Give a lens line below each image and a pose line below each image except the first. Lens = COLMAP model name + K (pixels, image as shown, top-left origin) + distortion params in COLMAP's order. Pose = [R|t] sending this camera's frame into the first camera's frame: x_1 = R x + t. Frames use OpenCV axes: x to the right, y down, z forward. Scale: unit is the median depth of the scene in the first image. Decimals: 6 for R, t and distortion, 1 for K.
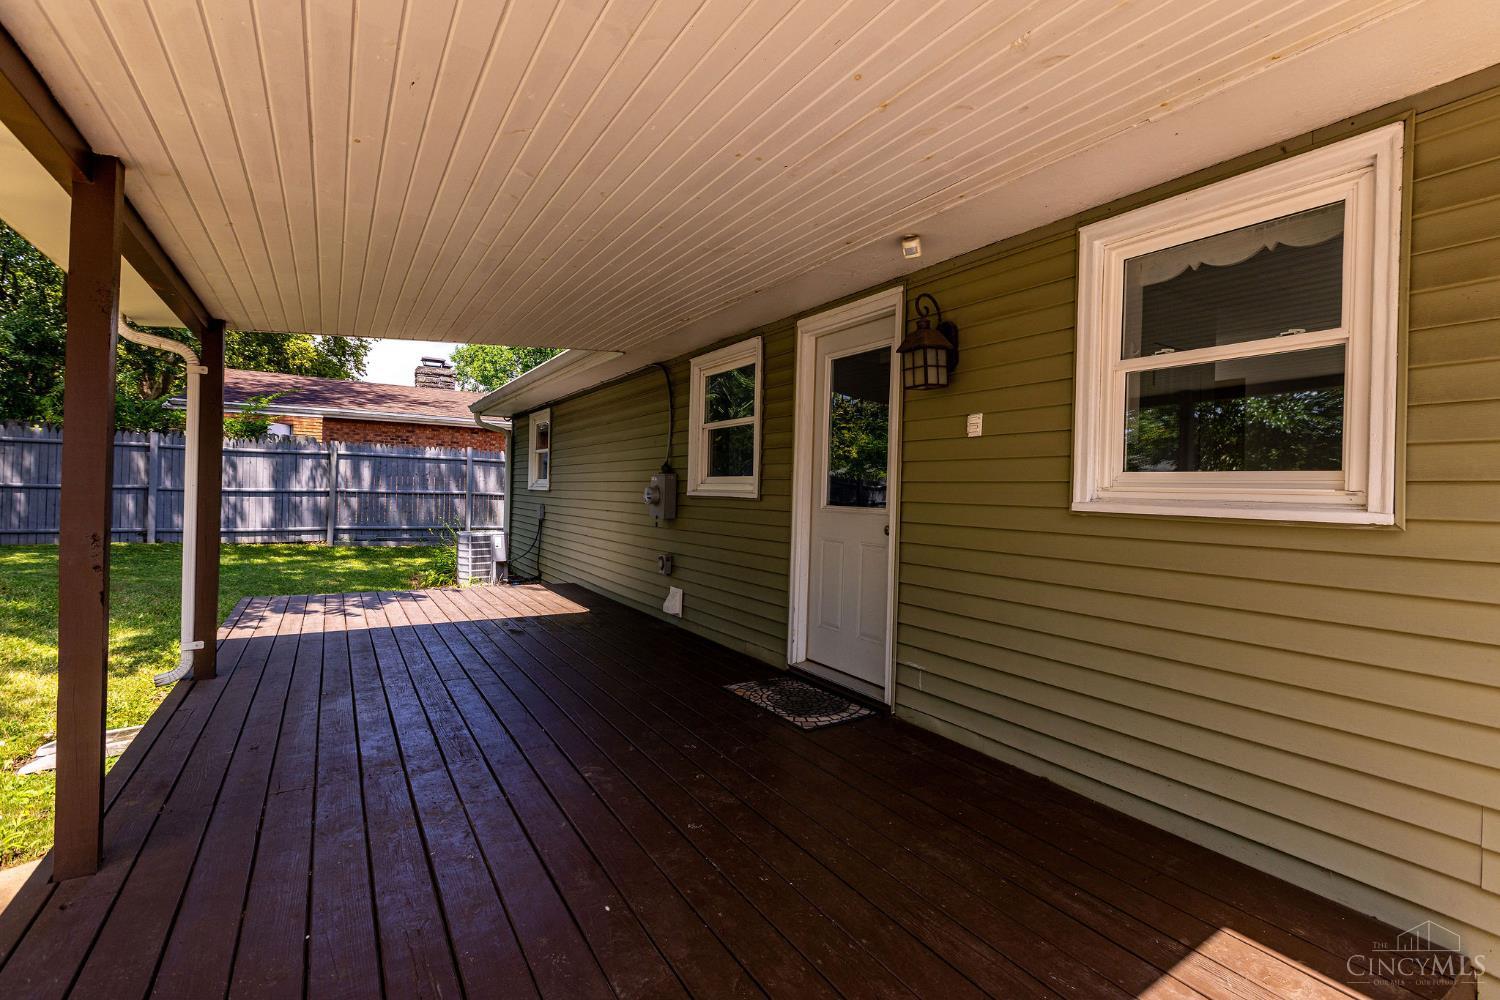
lens RADIAL K [[664.4, 0, 754.7], [0, 664.4, 489.8], [0, 0, 1]] dist [0.001011, -0.000548]
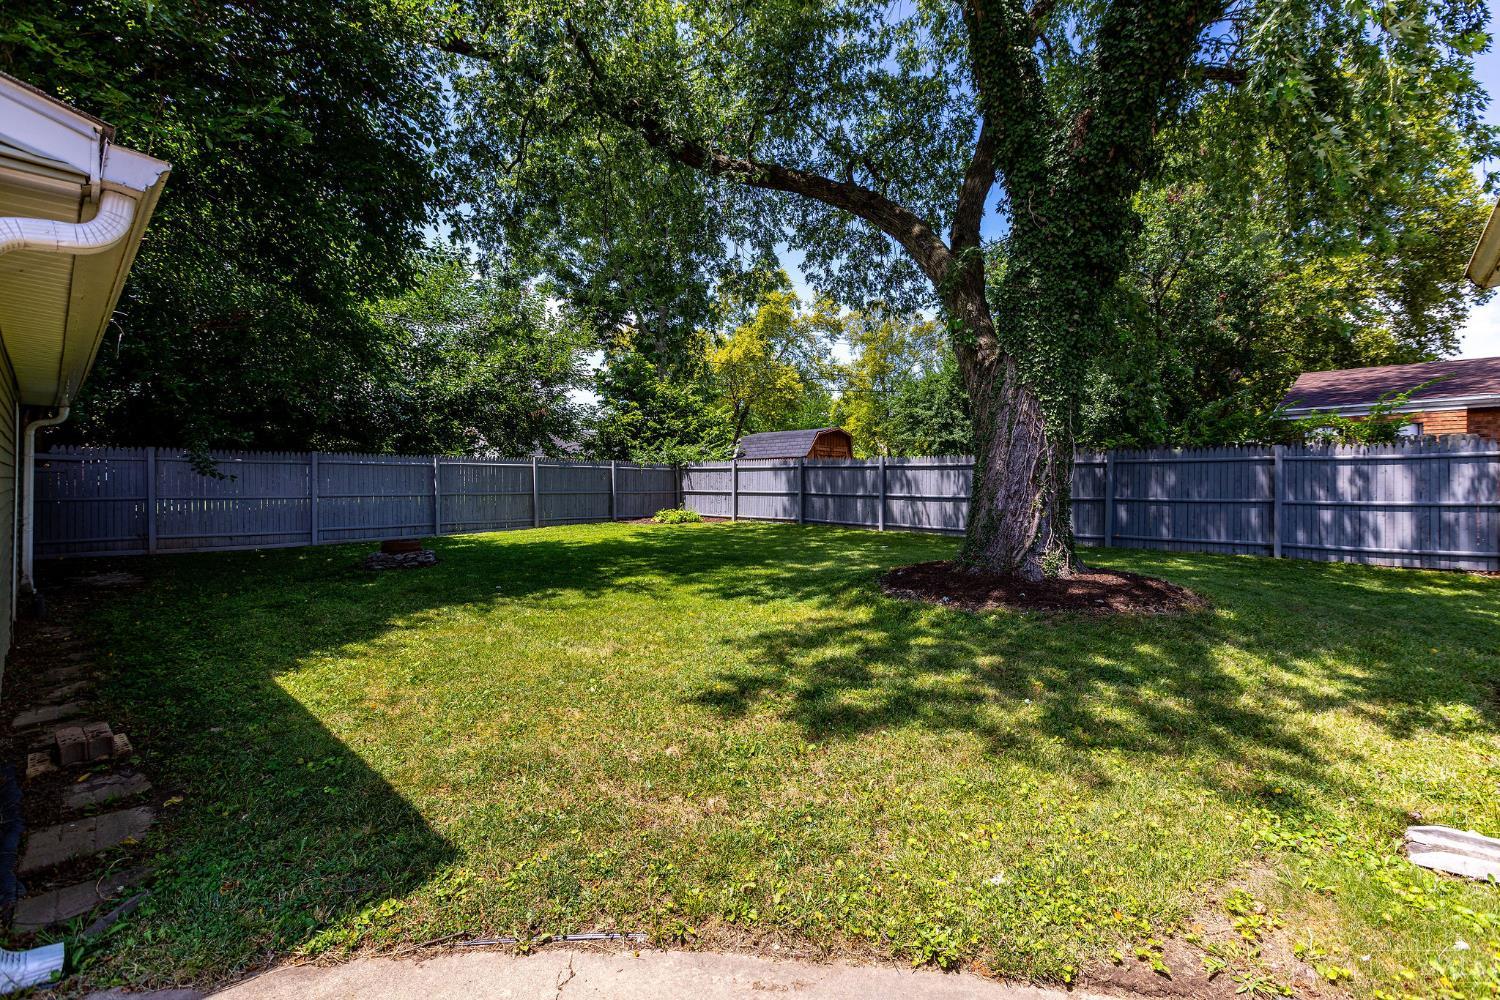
lens RADIAL K [[664.4, 0, 755.8], [0, 664.4, 492.5], [0, 0, 1]] dist [0.001011, -0.000548]
pose [[0.255541, -0.015027, -0.966682, -0.146700], [0.004764, 0.999887, -0.014283, -0.005964], [0.966787, -0.000955, 0.255583, 0.001873]]
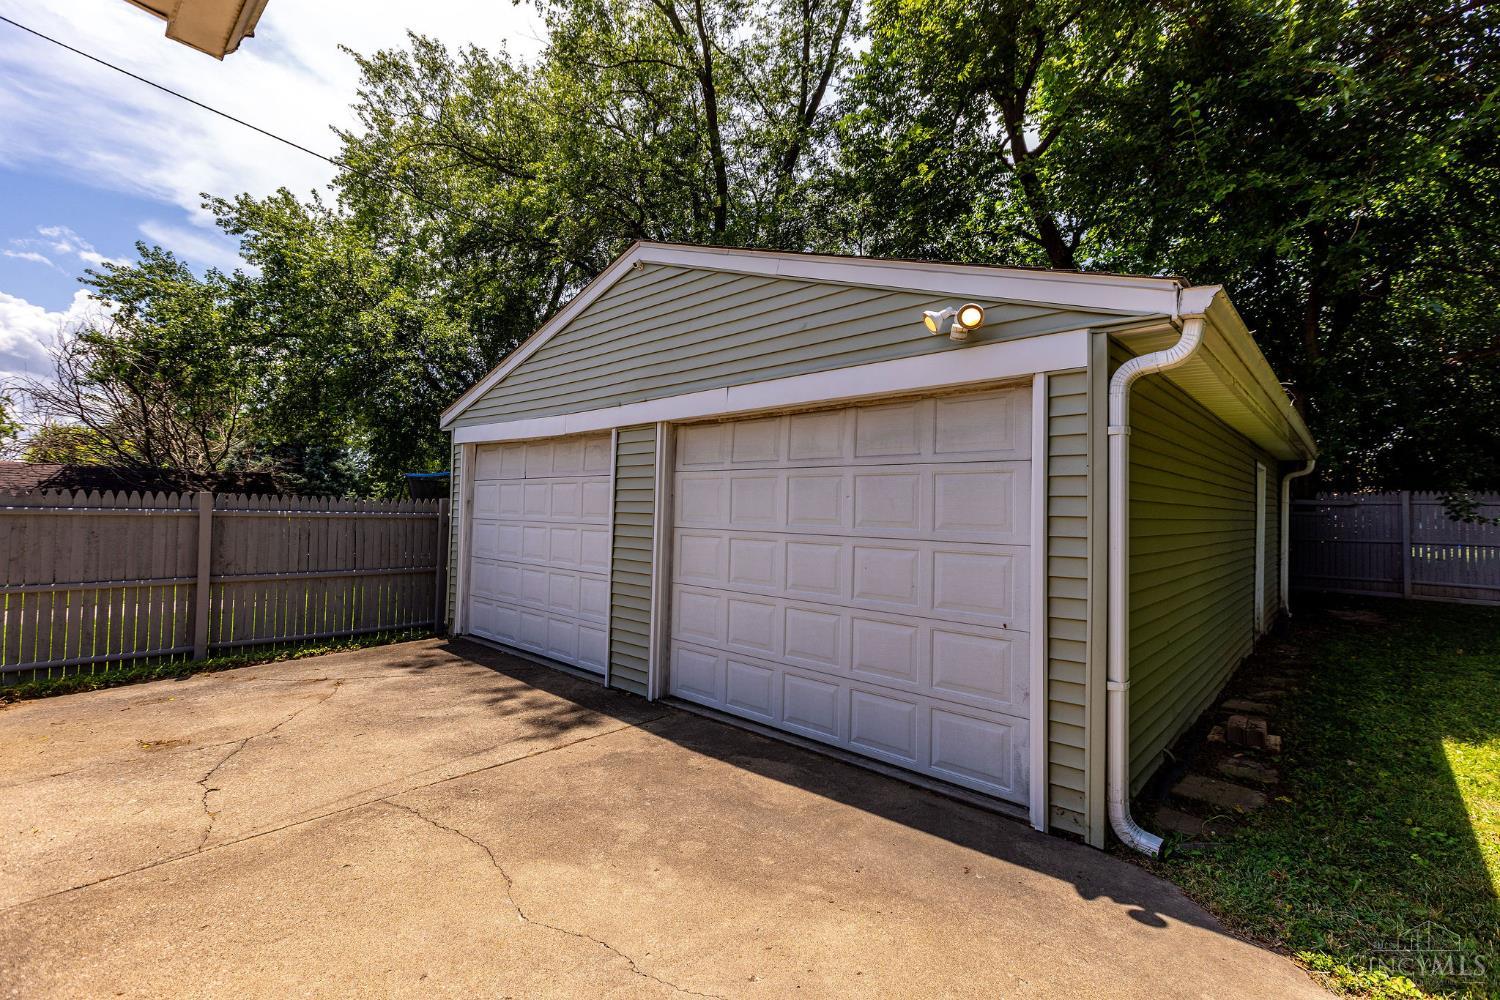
lens RADIAL K [[664.4, 0, 754.6], [0, 664.4, 491.0], [0, 0, 1]] dist [0.001011, -0.000548]
pose [[-0.962899, -0.056390, -0.263906, -0.137981], [-0.047519, 0.998074, -0.039880, -0.006513], [0.265647, -0.025860, -0.963724, 0.087475]]
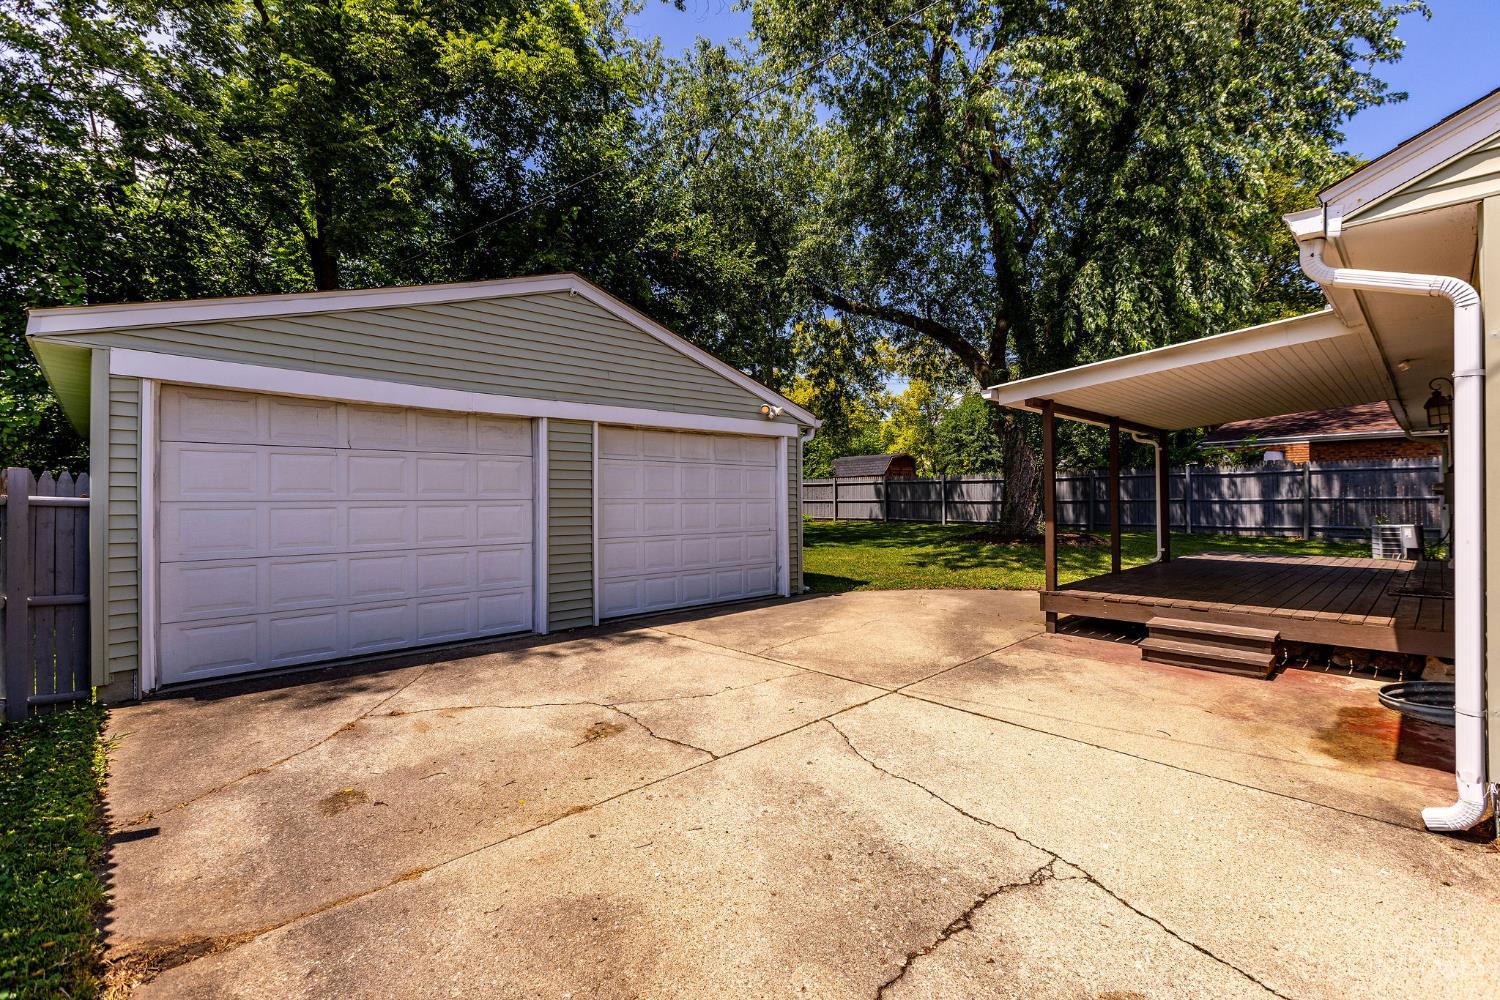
lens RADIAL K [[664.4, 0, 752.7], [0, 664.4, 493.1], [0, 0, 1]] dist [0.001011, -0.000548]
pose [[0.200040, -0.038978, -0.979012, 0.489865], [0.014041, 0.999220, -0.036914, 0.025442], [0.979687, -0.006362, 0.200431, -0.388865]]
